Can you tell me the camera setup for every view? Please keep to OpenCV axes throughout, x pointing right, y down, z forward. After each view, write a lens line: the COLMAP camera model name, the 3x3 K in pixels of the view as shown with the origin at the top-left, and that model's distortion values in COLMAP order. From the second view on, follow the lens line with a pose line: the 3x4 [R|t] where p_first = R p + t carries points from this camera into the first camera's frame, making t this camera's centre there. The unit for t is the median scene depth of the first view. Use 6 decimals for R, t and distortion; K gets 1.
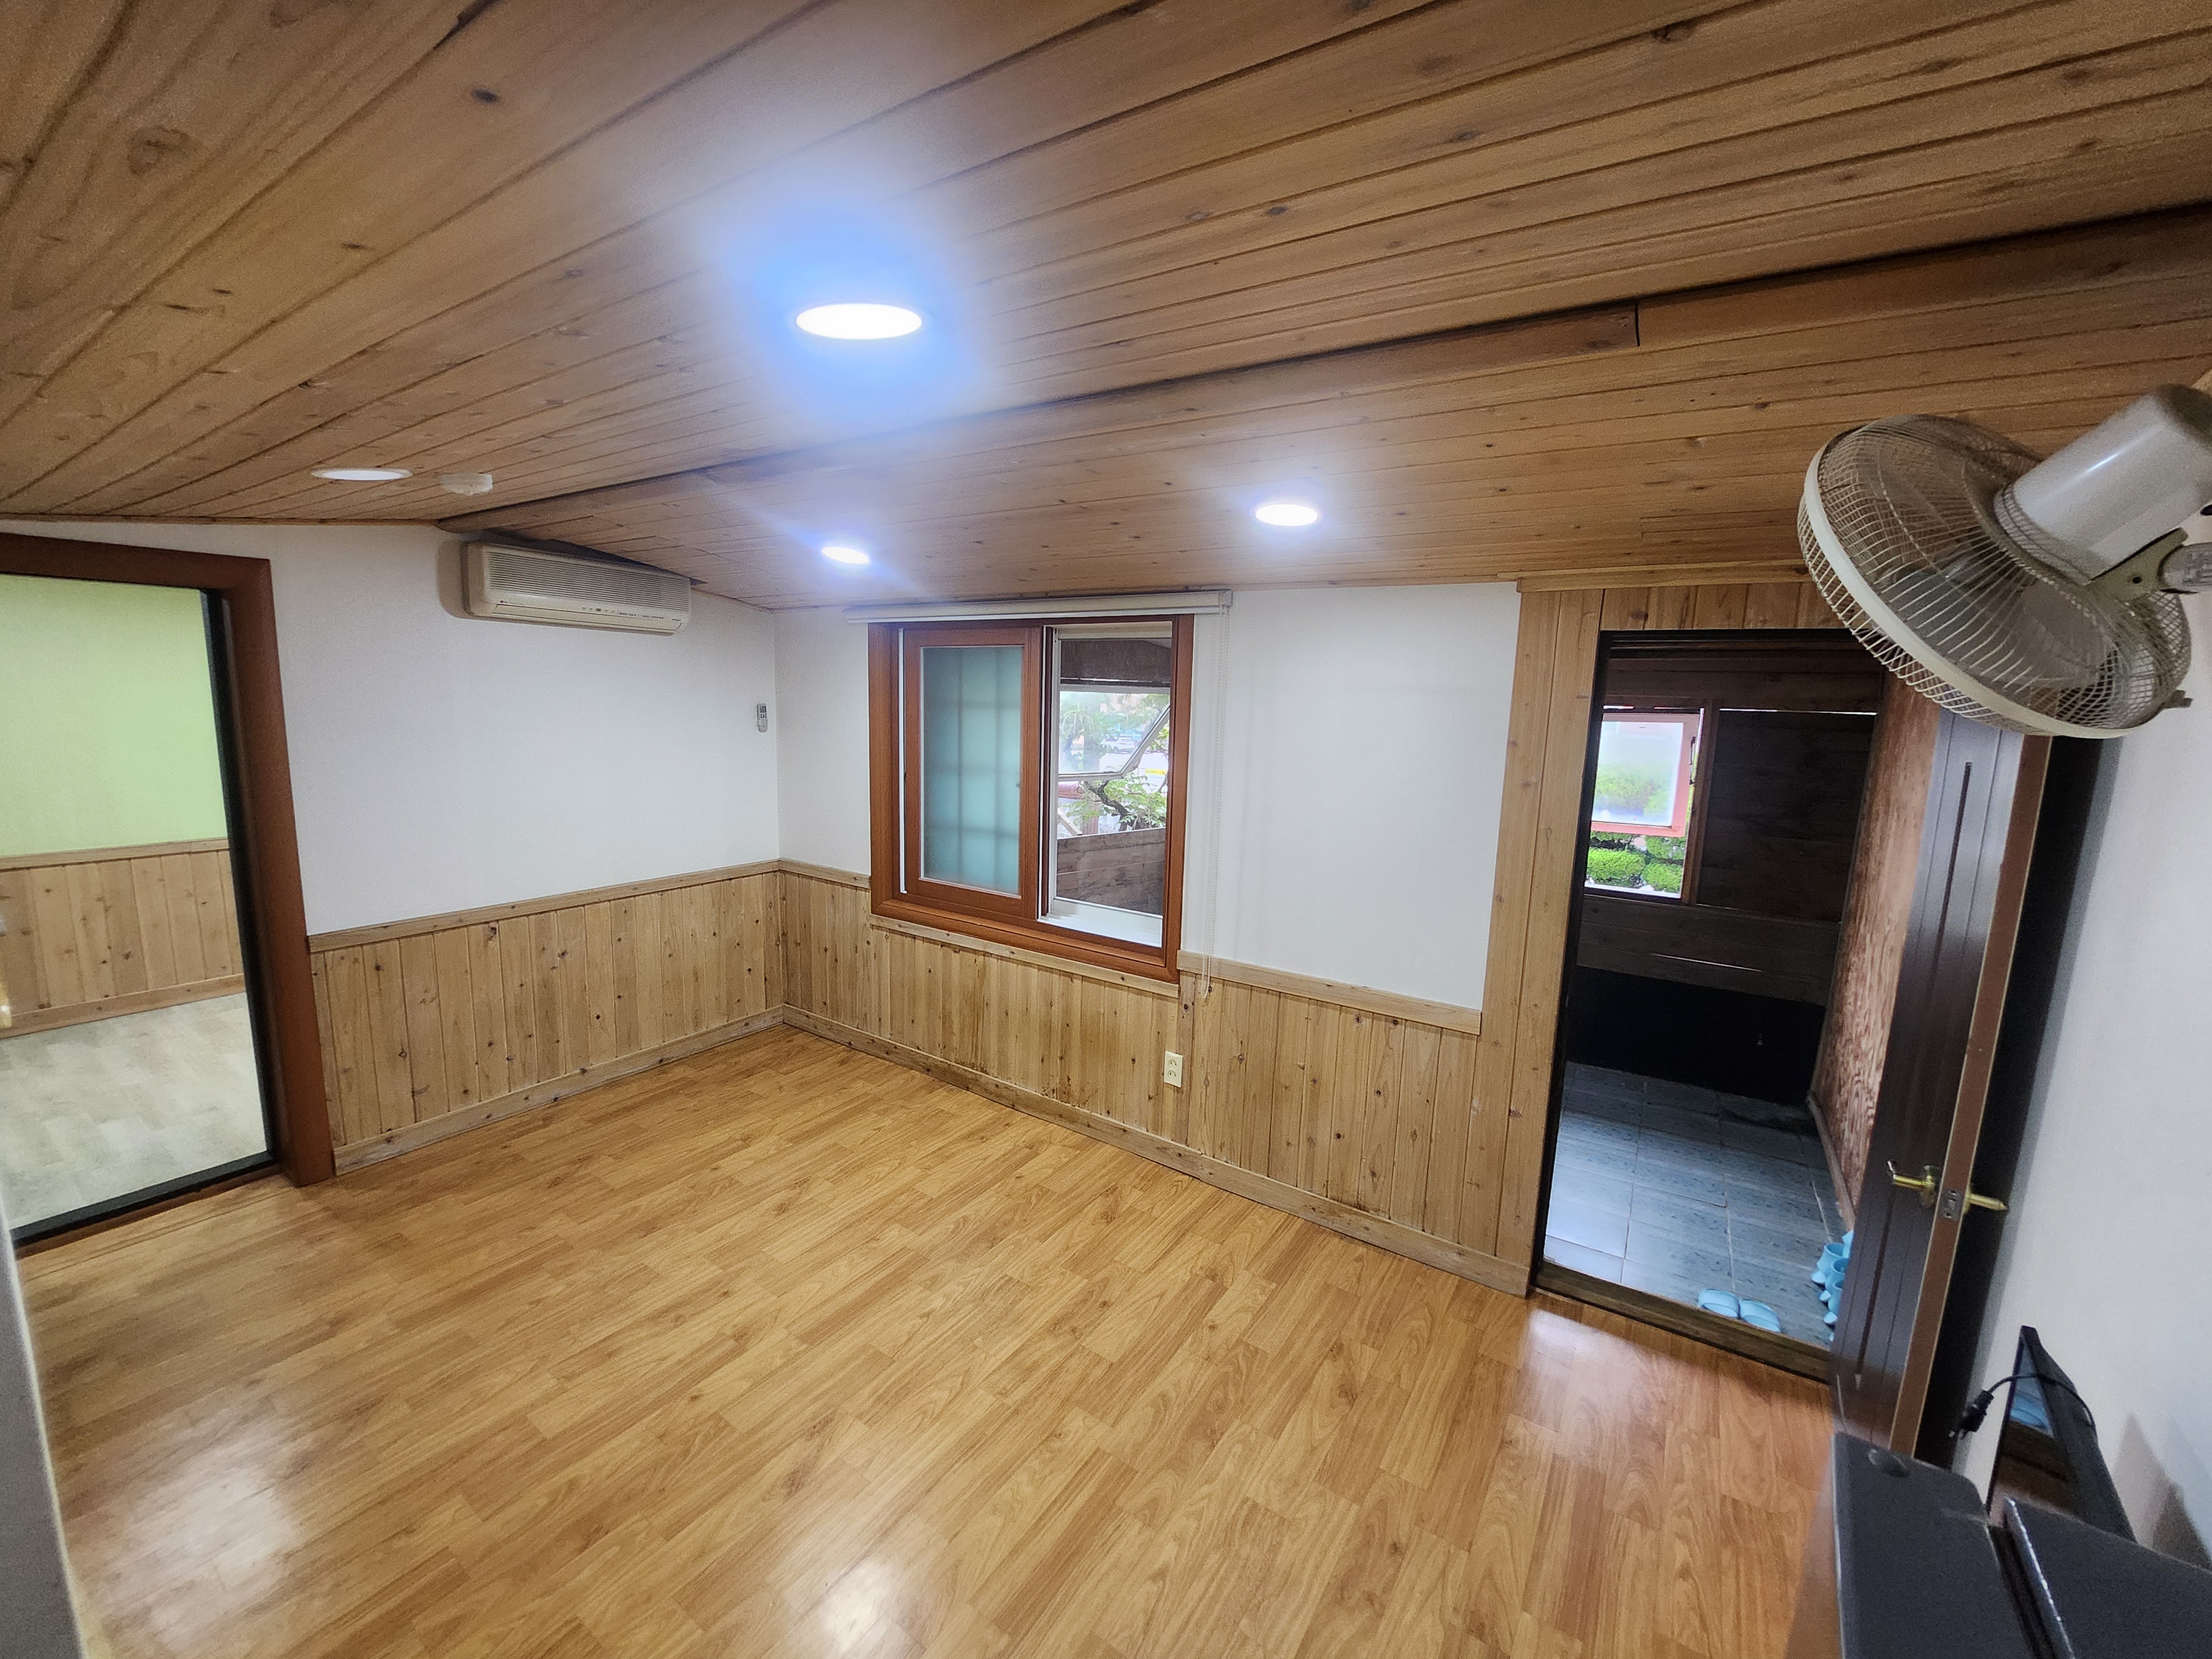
lens RADIAL K [[900.4, 0, 1114.8], [0, 900.4, 811.1], [0, 0, 1]] dist [-0.002901, -0.000473]
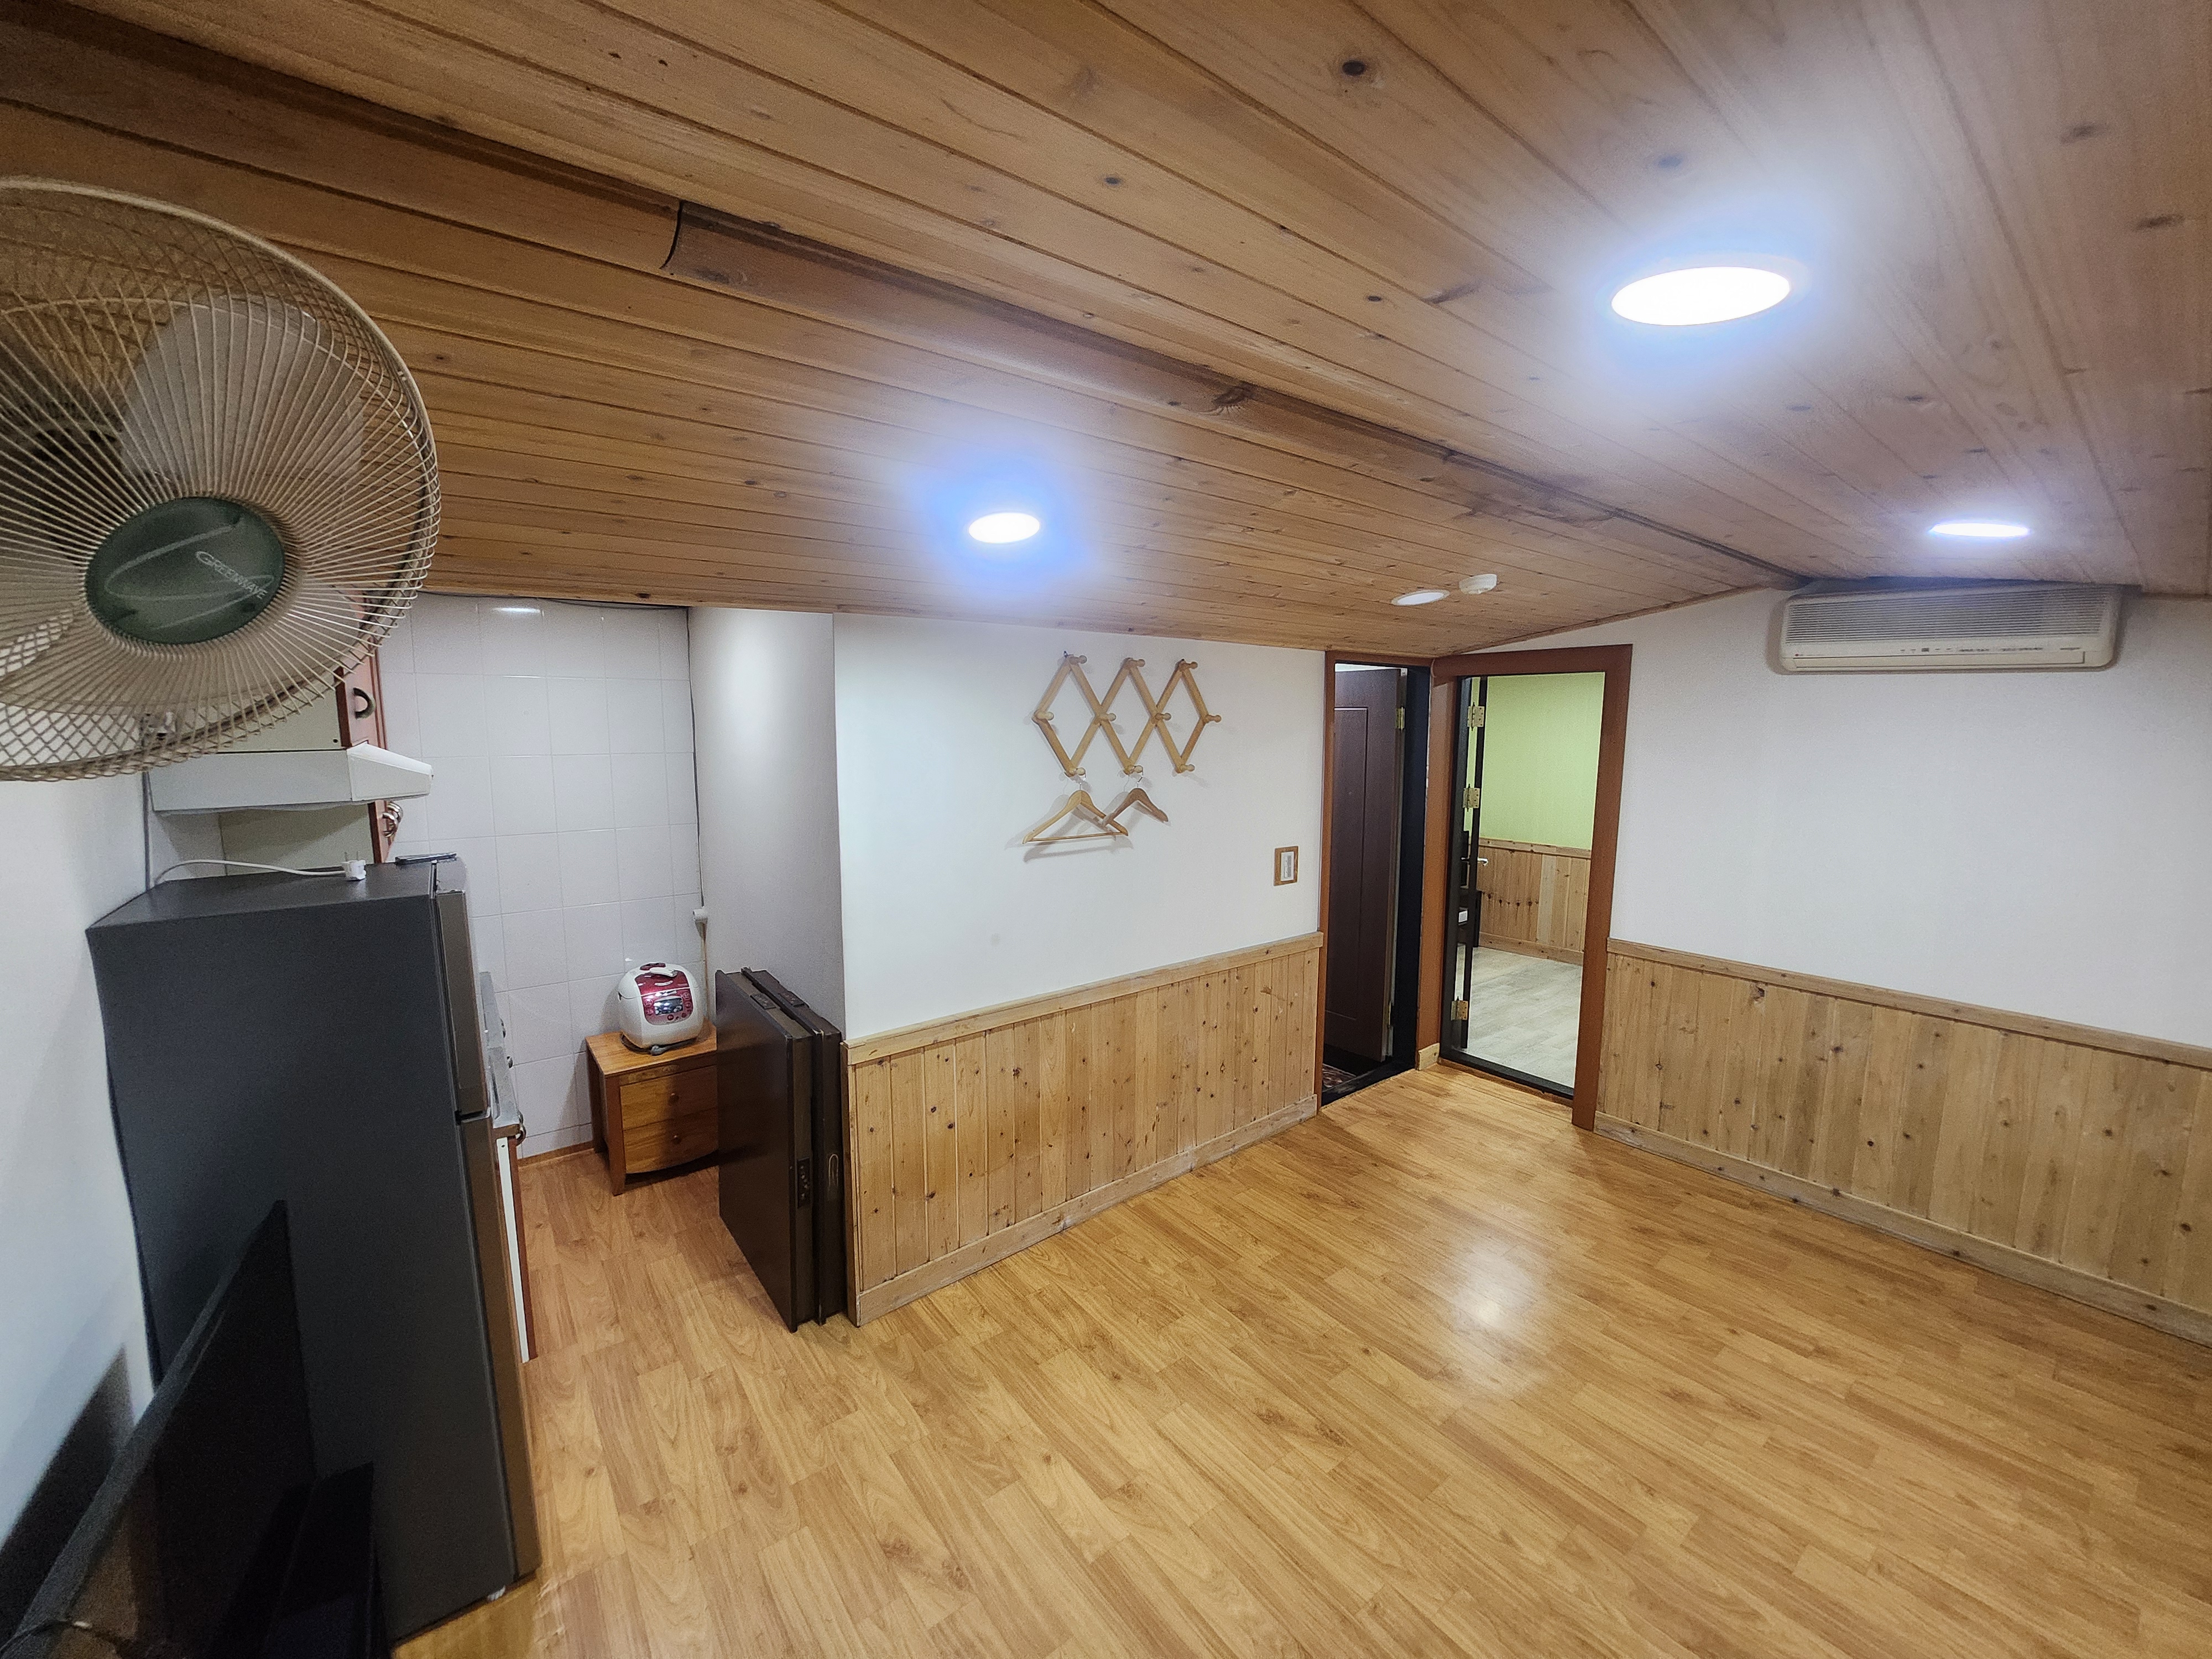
lens RADIAL K [[864.2, 0, 1106.0], [0, 864.2, 829.5], [0, 0, 1]] dist [-0.017020, 0.000015]
pose [[-0.327533, 0.084962, -0.941012, 0.429733], [-0.138999, 0.980780, 0.136933, -0.074239], [0.934560, 0.175650, -0.309428, 0.633111]]
